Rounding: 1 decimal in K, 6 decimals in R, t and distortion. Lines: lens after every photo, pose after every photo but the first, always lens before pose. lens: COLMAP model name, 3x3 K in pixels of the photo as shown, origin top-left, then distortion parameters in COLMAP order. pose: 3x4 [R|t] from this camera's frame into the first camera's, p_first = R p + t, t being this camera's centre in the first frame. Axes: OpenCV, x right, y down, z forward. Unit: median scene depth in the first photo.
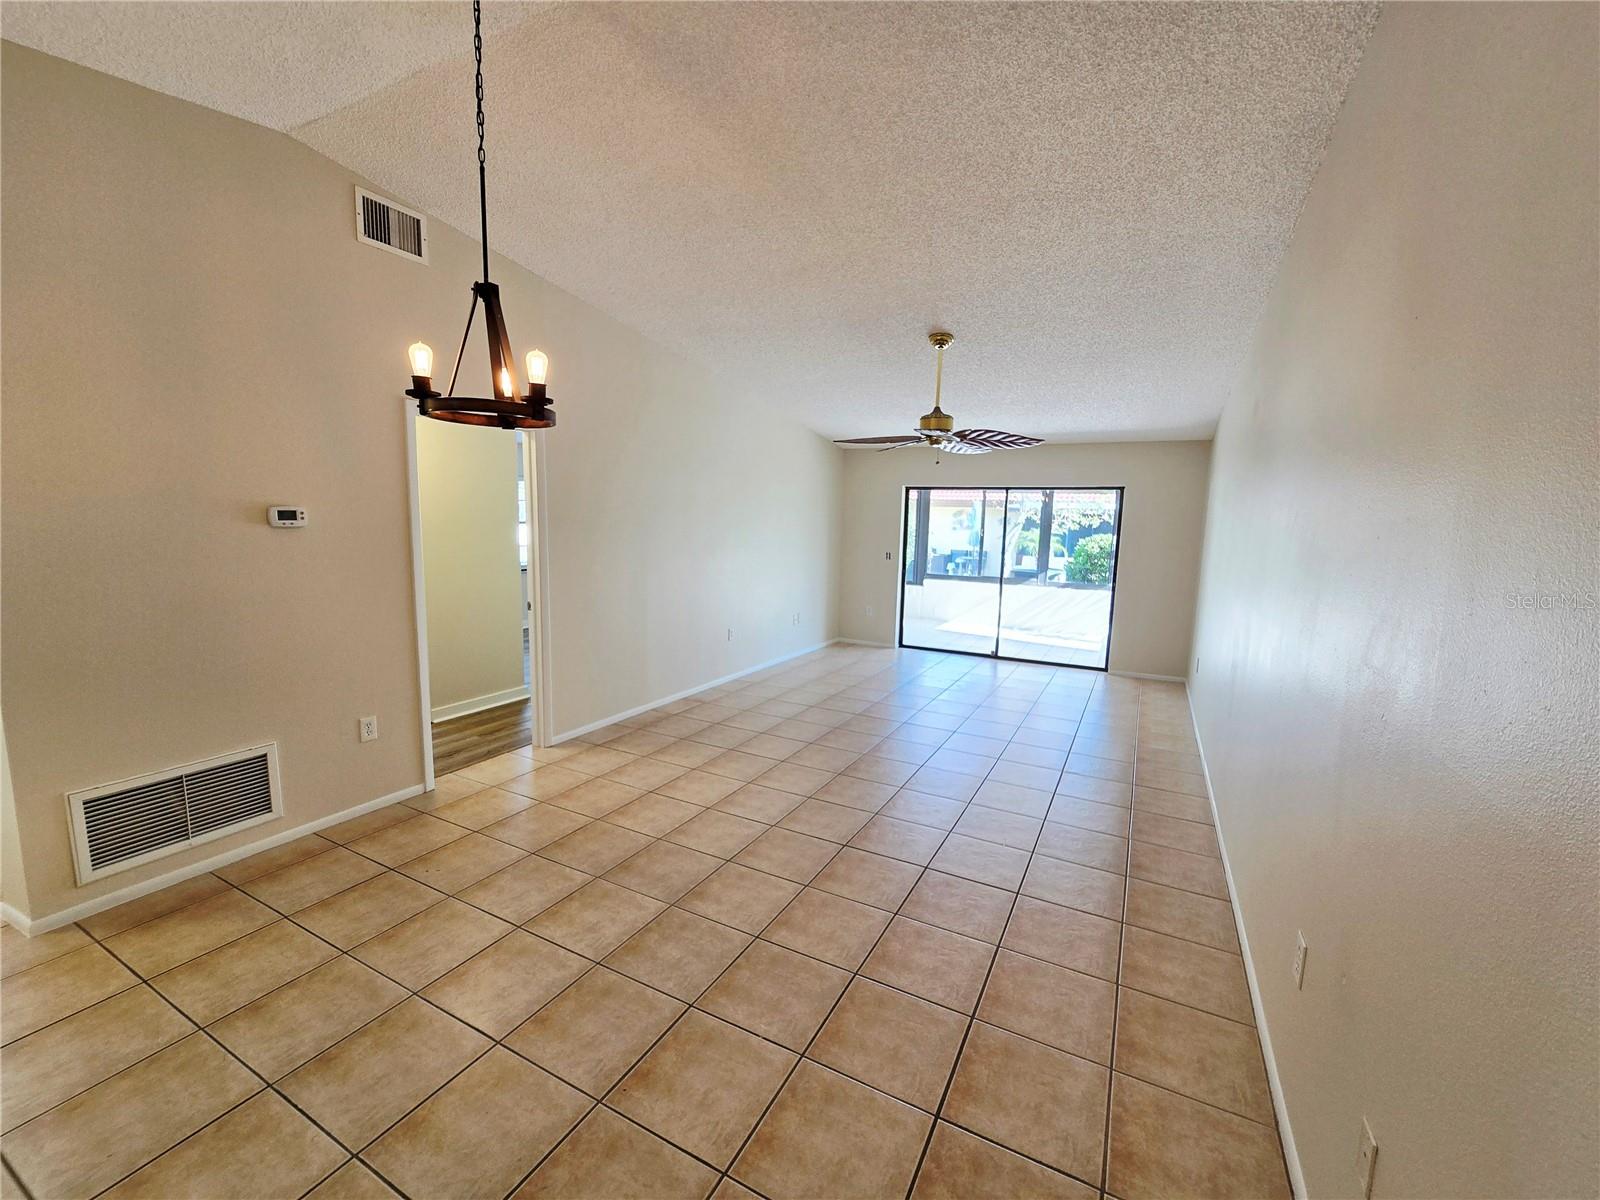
lens RADIAL K [[660.3, 0, 802.3], [0, 660.3, 603.1], [0, 0, 1]] dist [-0.007584, 0.004454]
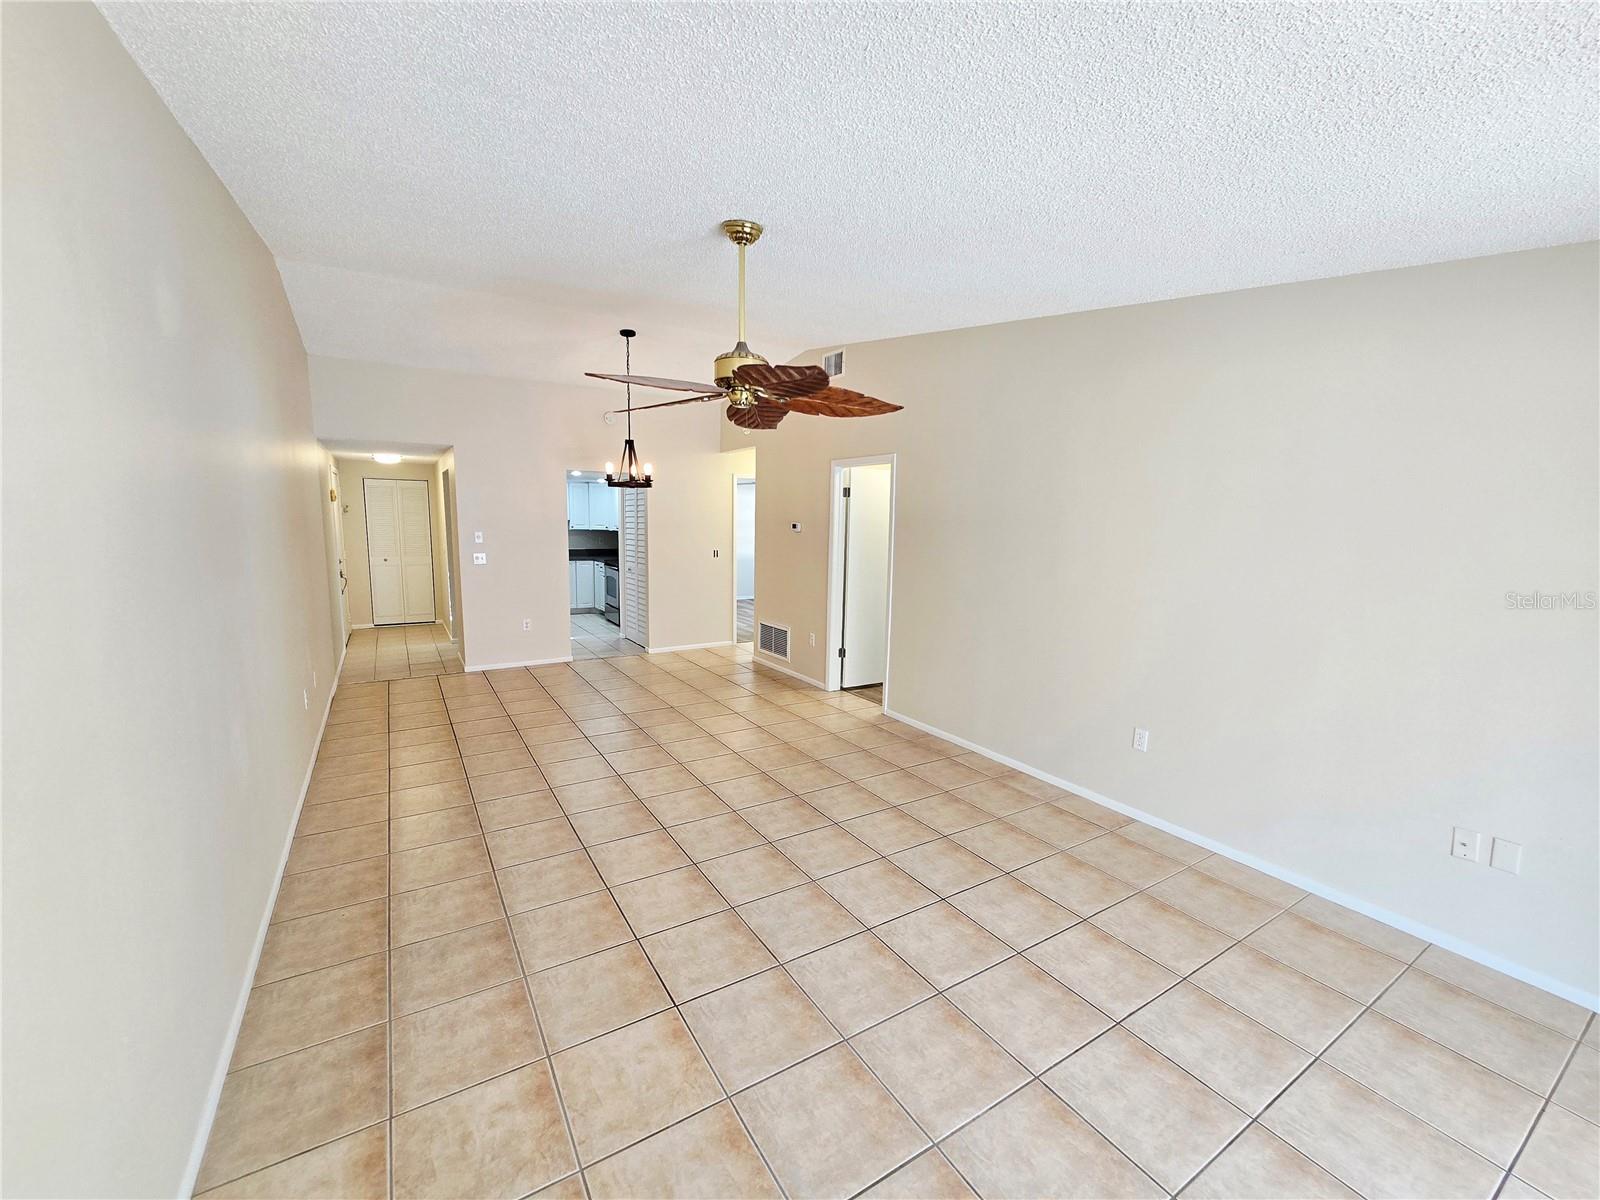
lens RADIAL K [[660.3, 0, 806.2], [0, 660.3, 598.2], [0, 0, 1]] dist [-0.007584, 0.004454]
pose [[-0.502214, 0.073292, -0.861632, 0.769865], [-0.141637, 0.975974, 0.165573, -0.186333], [0.853065, 0.205192, -0.479766, 1.481870]]
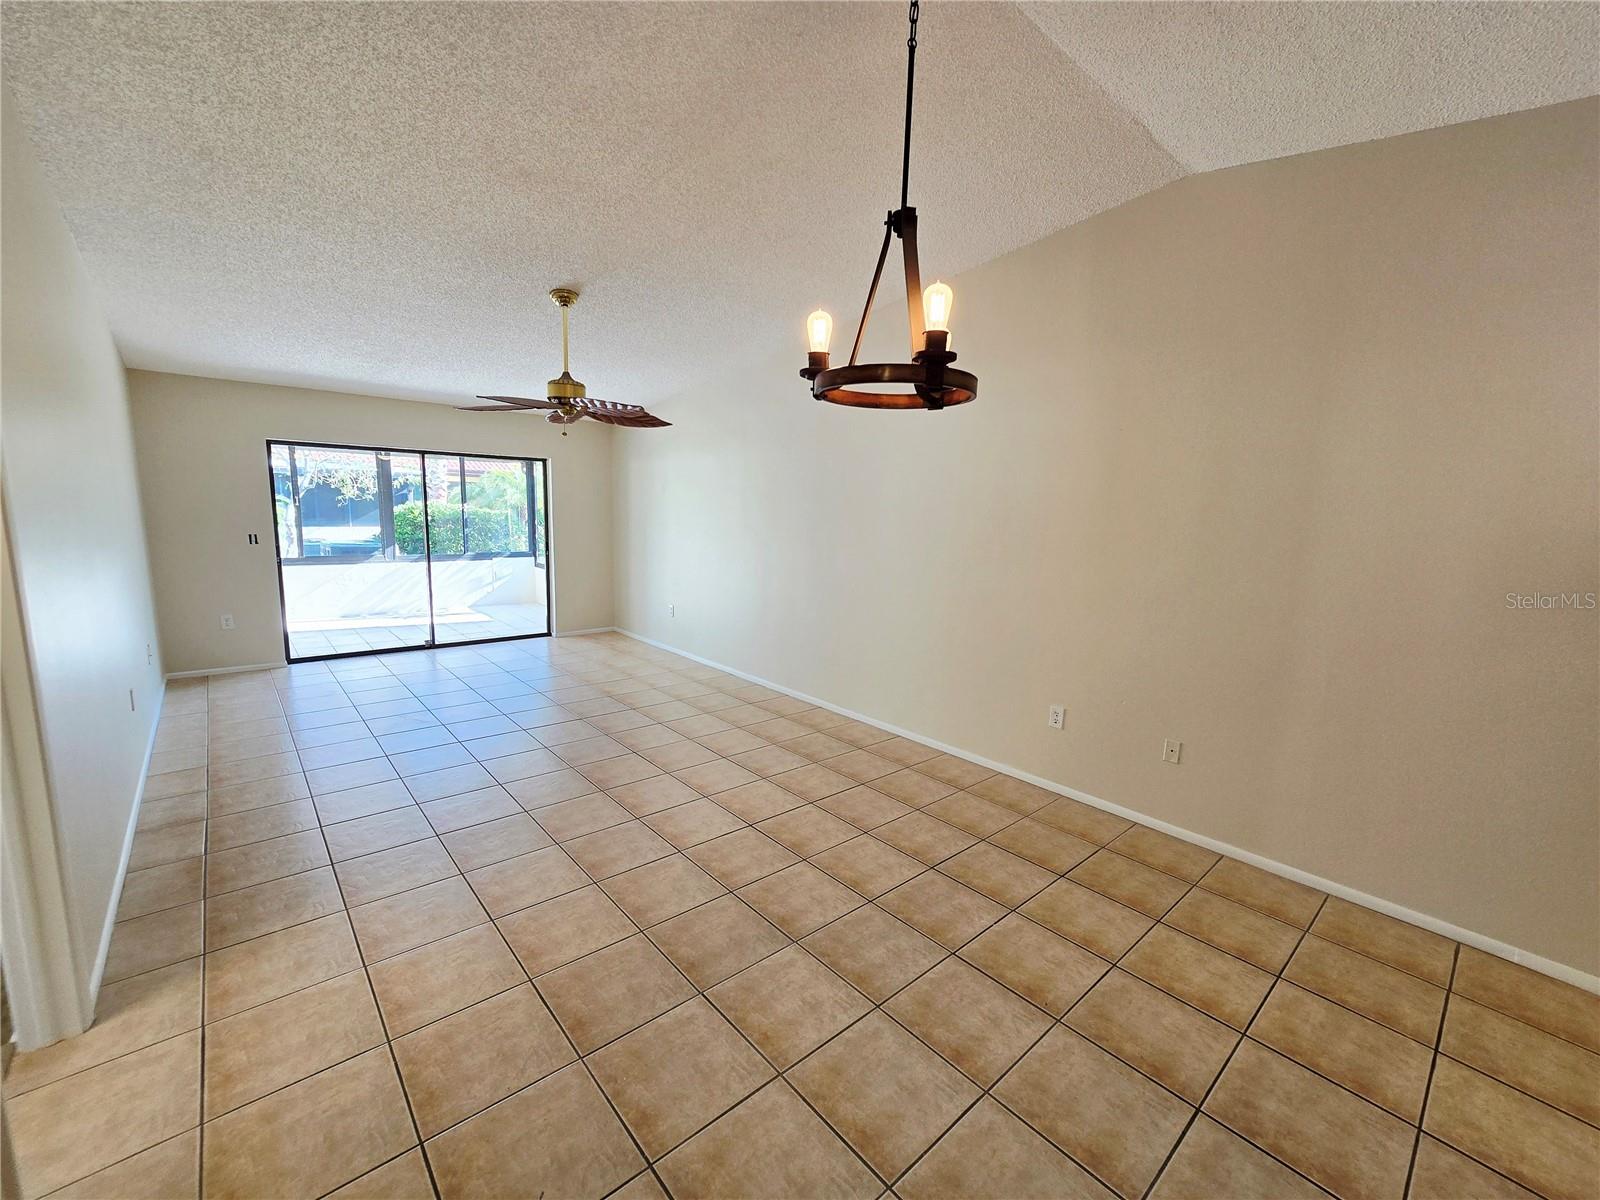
lens RADIAL K [[660.3, 0, 802.3], [0, 660.3, 604.9], [0, 0, 1]] dist [-0.007584, 0.004454]
pose [[0.353297, -0.156448, 0.922337, -0.601664], [0.095142, 0.986814, 0.130941, -0.073400], [-0.930661, 0.041492, 0.363523, 0.403652]]
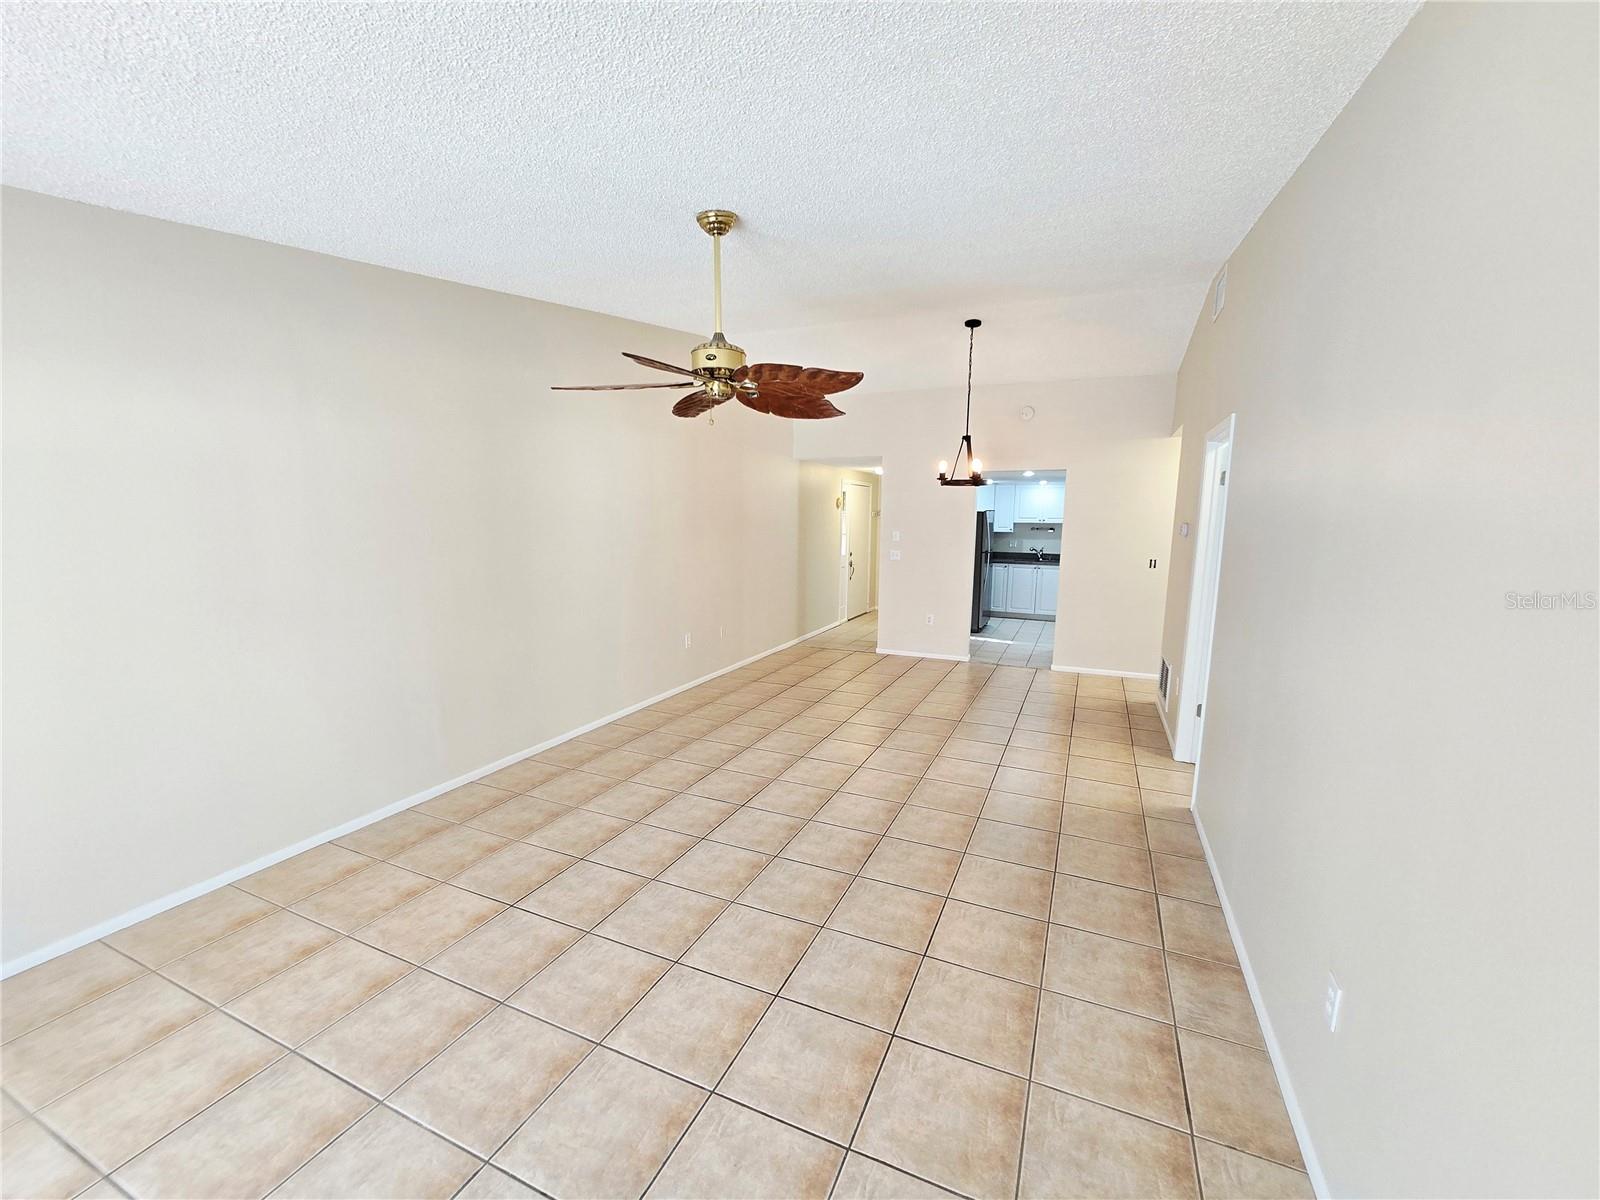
lens RADIAL K [[660.3, 0, 800.1], [0, 660.3, 599.3], [0, 0, 1]] dist [-0.007584, 0.004454]
pose [[-0.997350, -0.028447, -0.066966, 0.172557], [-0.044715, 0.965712, 0.255736, -0.233568], [0.057395, 0.258053, -0.964424, 1.764243]]
